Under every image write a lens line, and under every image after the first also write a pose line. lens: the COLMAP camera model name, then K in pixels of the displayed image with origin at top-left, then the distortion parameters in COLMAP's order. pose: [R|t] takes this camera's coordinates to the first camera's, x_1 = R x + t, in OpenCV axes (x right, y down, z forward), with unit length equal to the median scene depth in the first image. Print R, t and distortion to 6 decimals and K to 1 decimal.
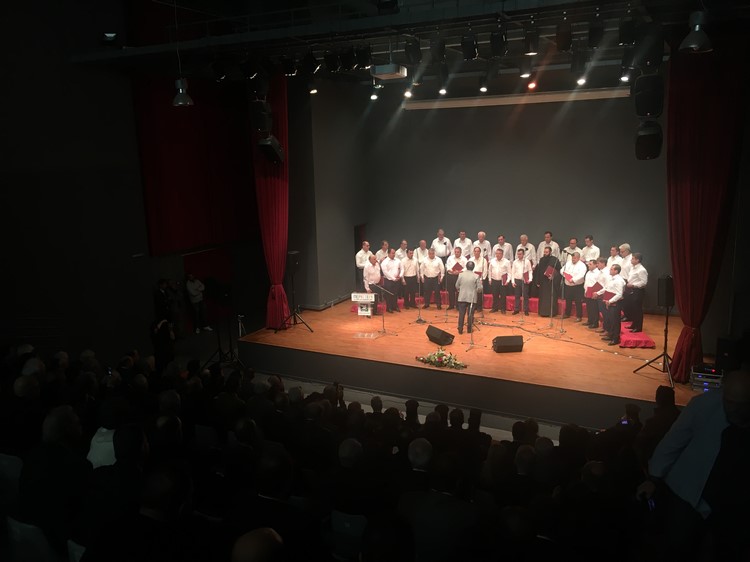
lens RADIAL K [[652.4, 0, 375.0], [0, 652.4, 281.0], [0, 0, 1]] dist [0.092477, -0.135733]
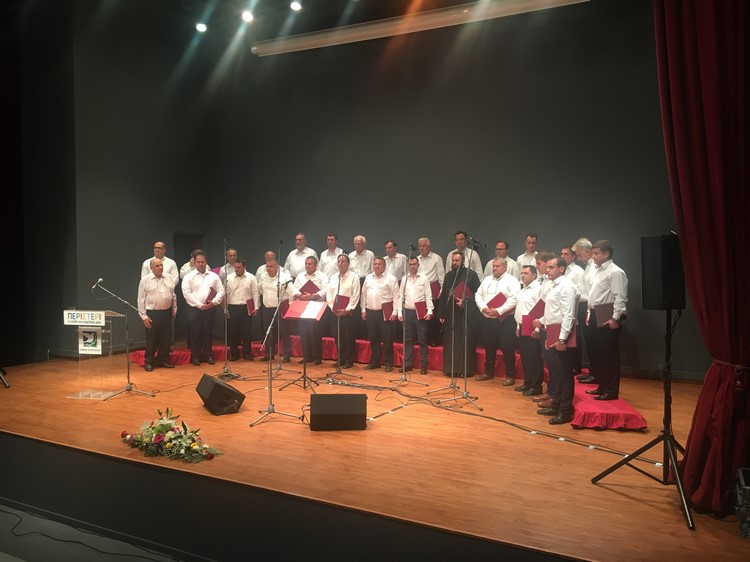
lens RADIAL K [[652.4, 0, 375.0], [0, 652.4, 281.0], [0, 0, 1]] dist [0.092477, -0.135733]
pose [[0.999429, 0.033622, -0.003481, 0.223279], [-0.033756, 0.987418, -0.154486, 0.073036], [-0.001756, 0.154515, 0.987989, 0.505880]]
